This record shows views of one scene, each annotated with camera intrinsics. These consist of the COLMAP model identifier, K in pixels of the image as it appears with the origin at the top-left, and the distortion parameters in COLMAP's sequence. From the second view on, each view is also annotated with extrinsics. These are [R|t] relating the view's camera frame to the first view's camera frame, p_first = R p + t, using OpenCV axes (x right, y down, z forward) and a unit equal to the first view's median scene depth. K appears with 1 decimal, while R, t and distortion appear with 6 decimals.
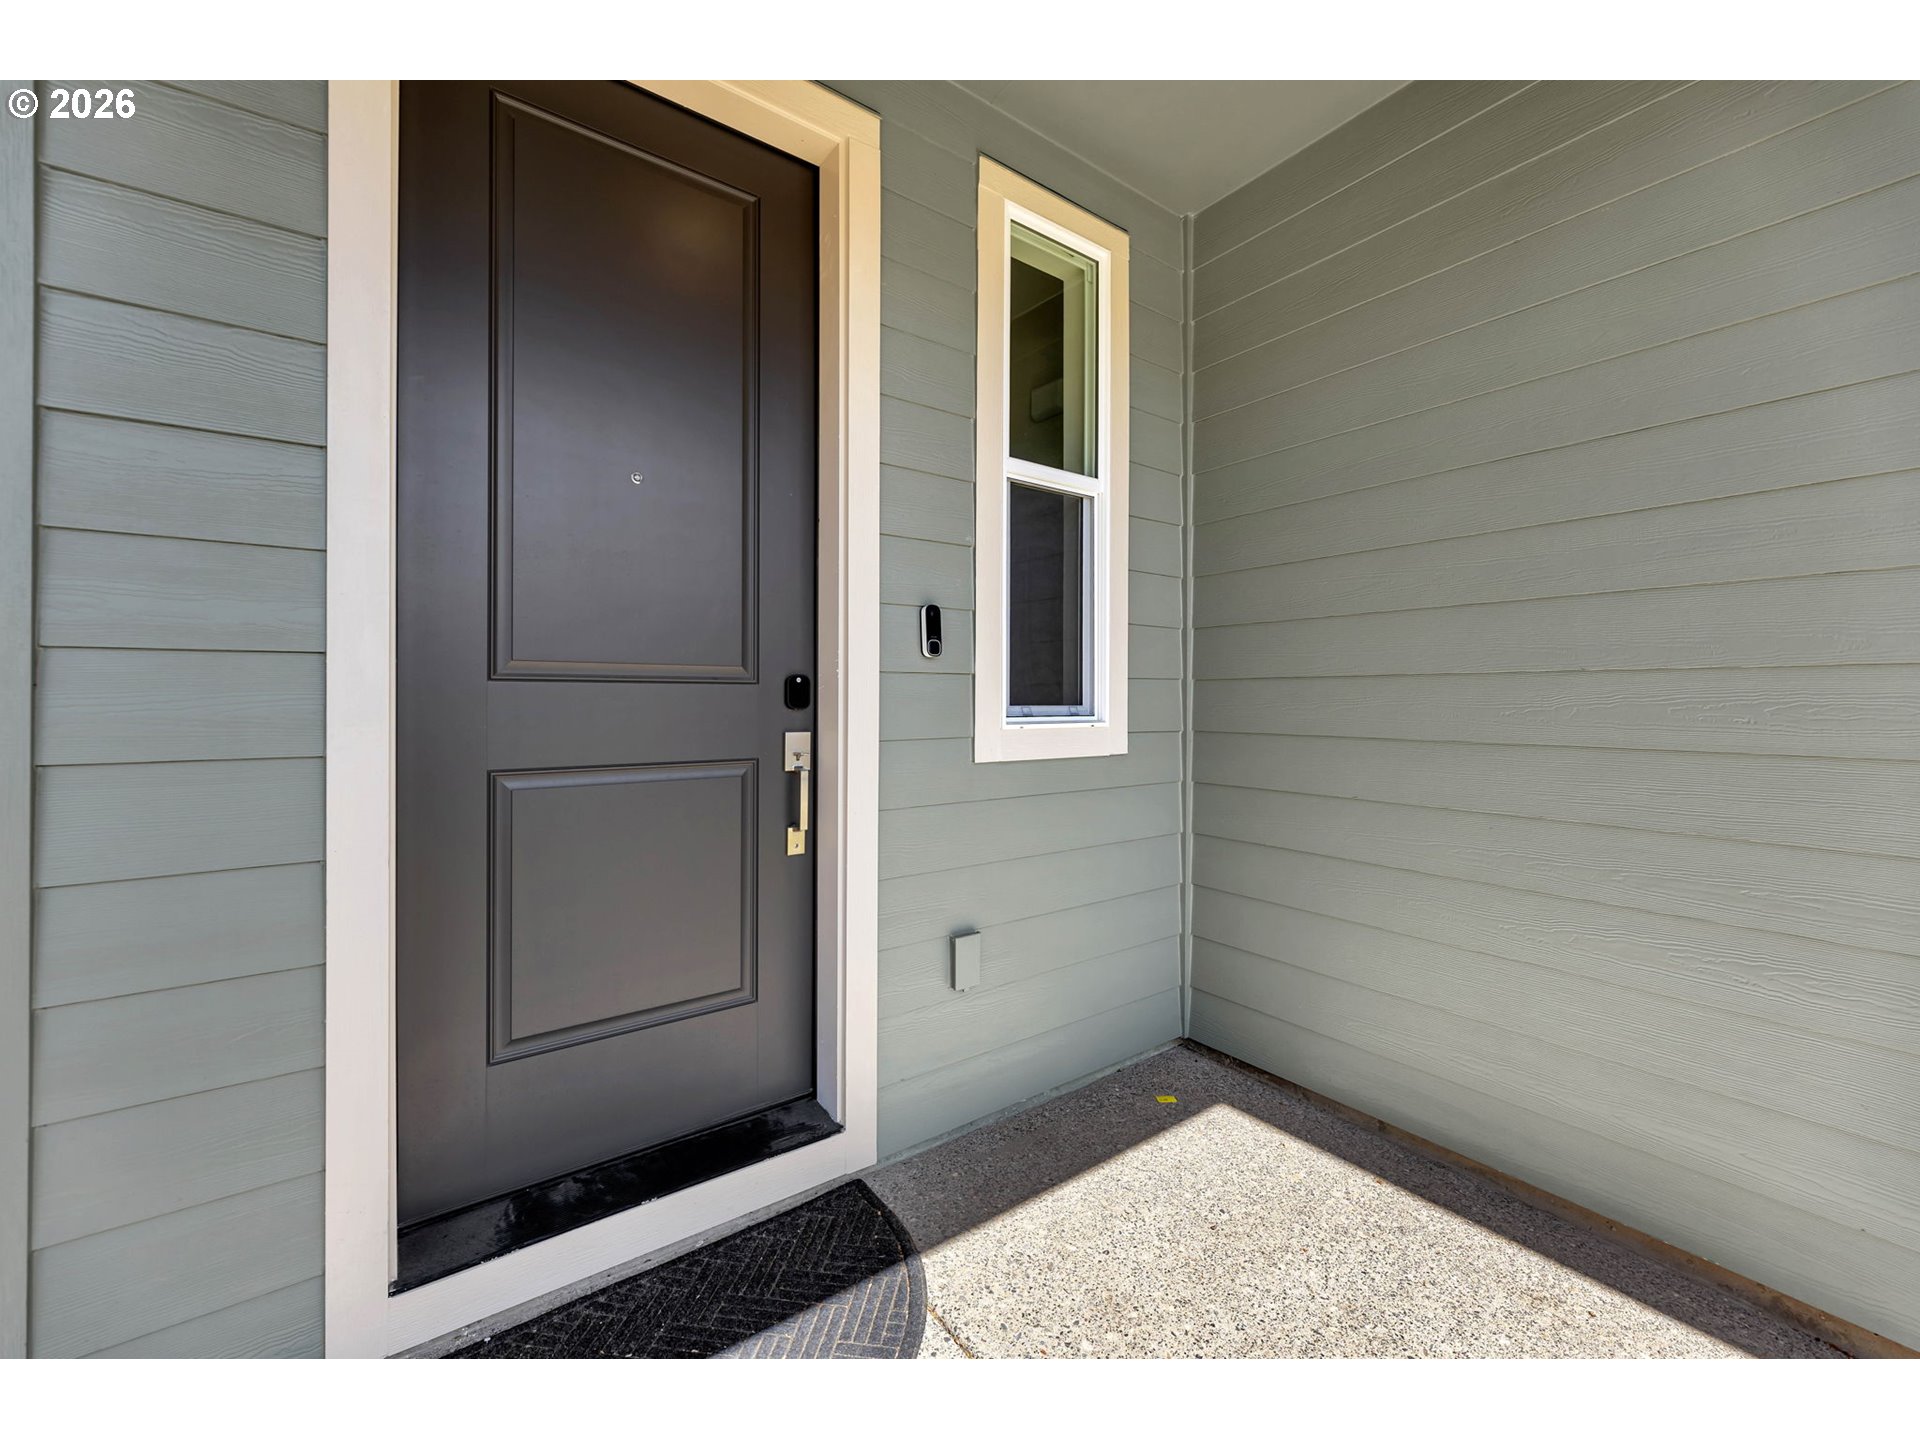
lens RADIAL K [[756.9, 0, 960.5], [0, 756.9, 687.9], [0, 0, 1]] dist [-0.000628, -0.000065]
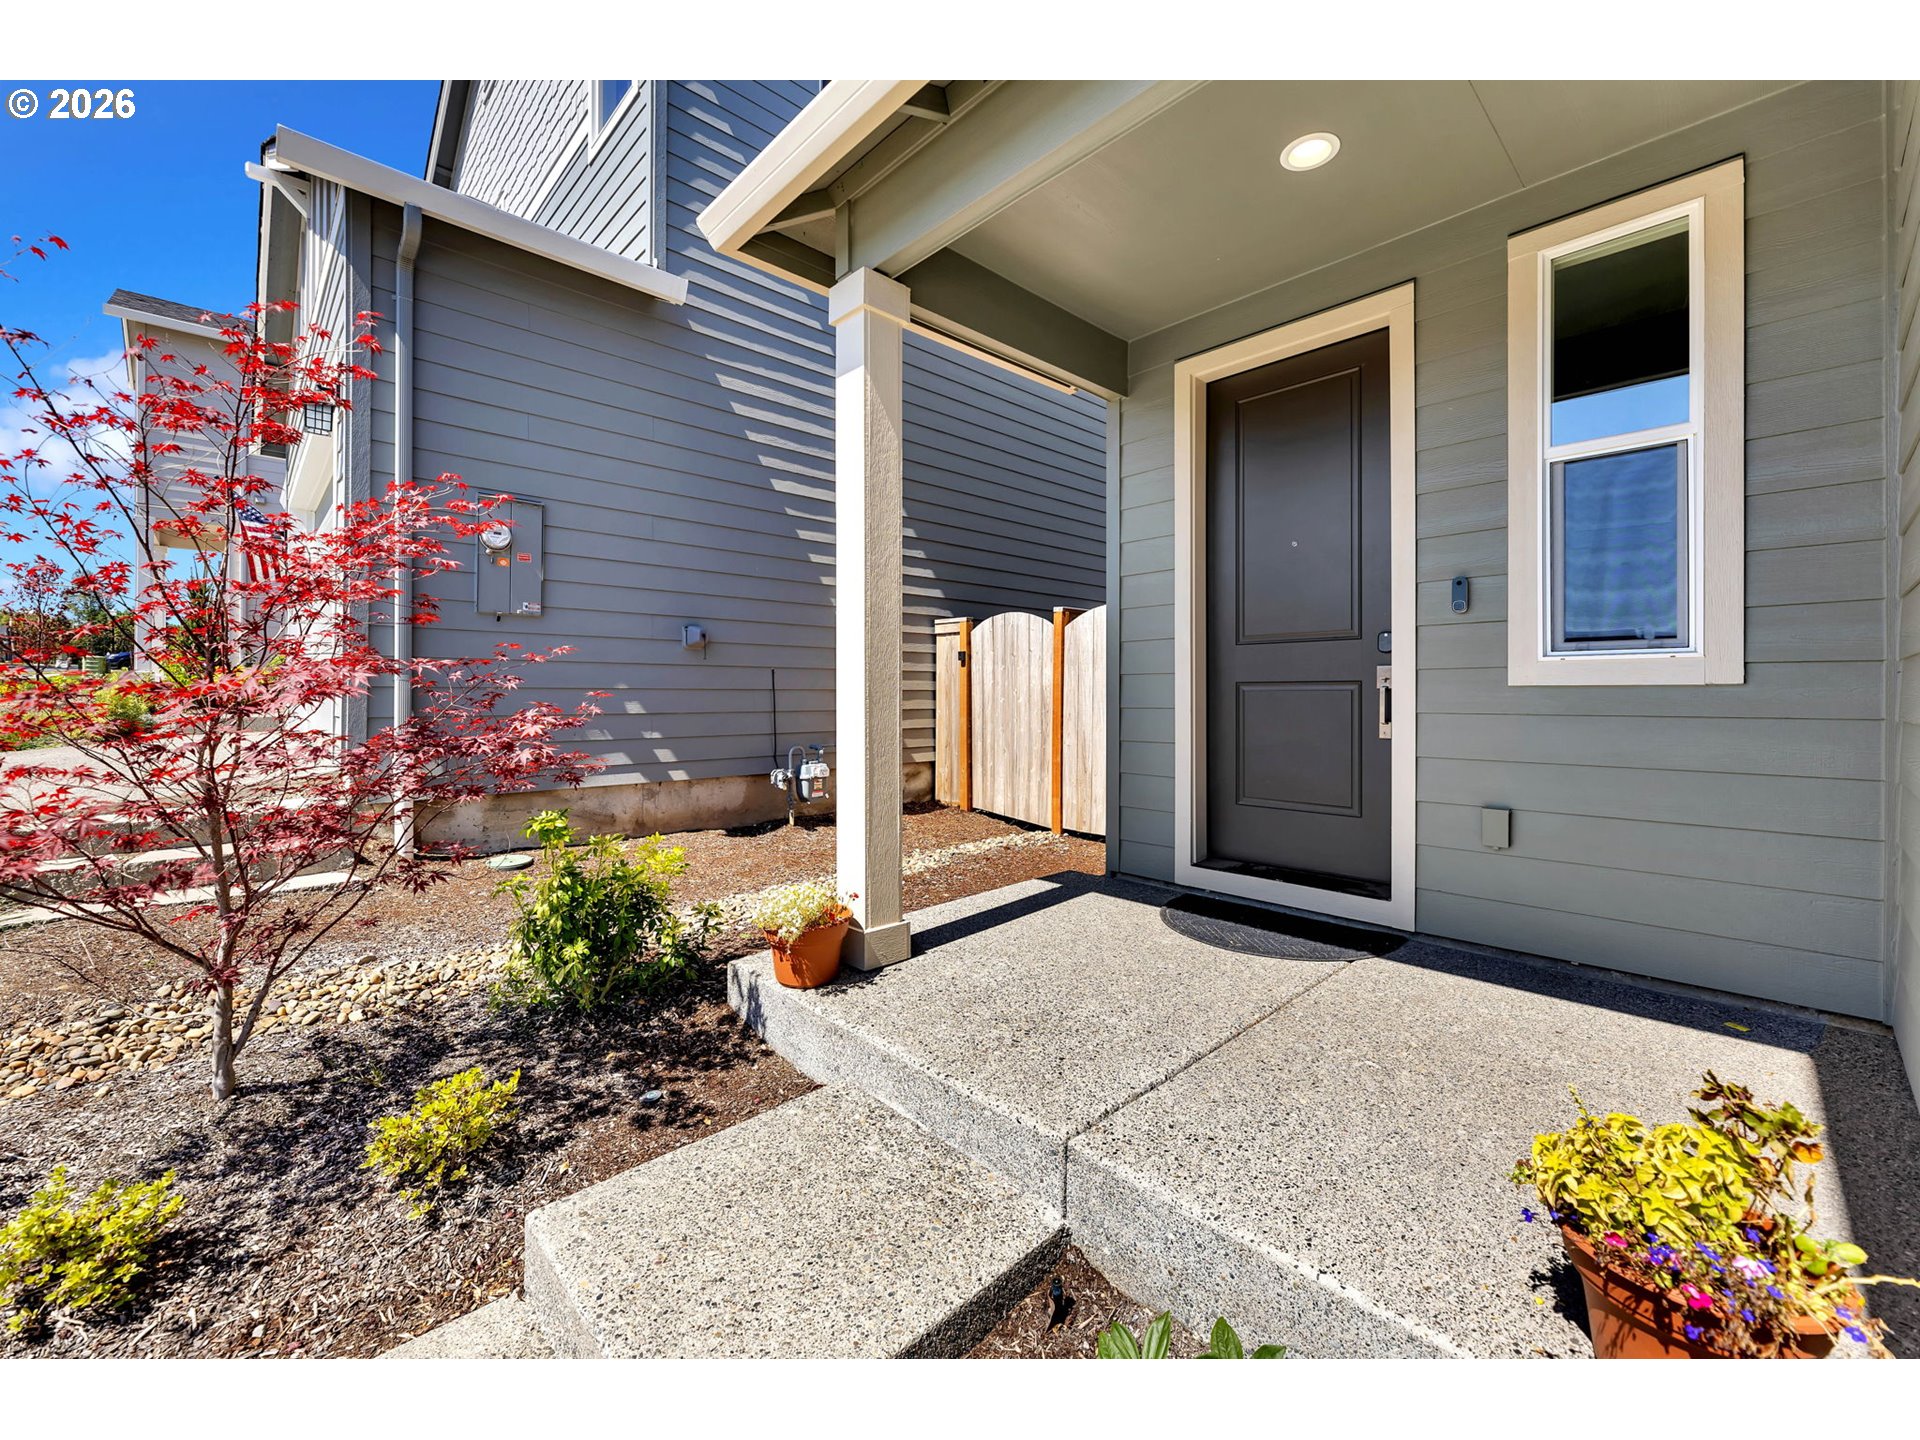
lens RADIAL K [[778.6, 0, 955.4], [0, 778.6, 706.9], [0, 0, 1]] dist [-0.000435, -0.000050]
pose [[0.122617, 0.004970, -0.992442, 1.288485], [0.004084, 0.999976, 0.005512, 0.124553], [0.992446, -0.004729, 0.122594, -0.157838]]
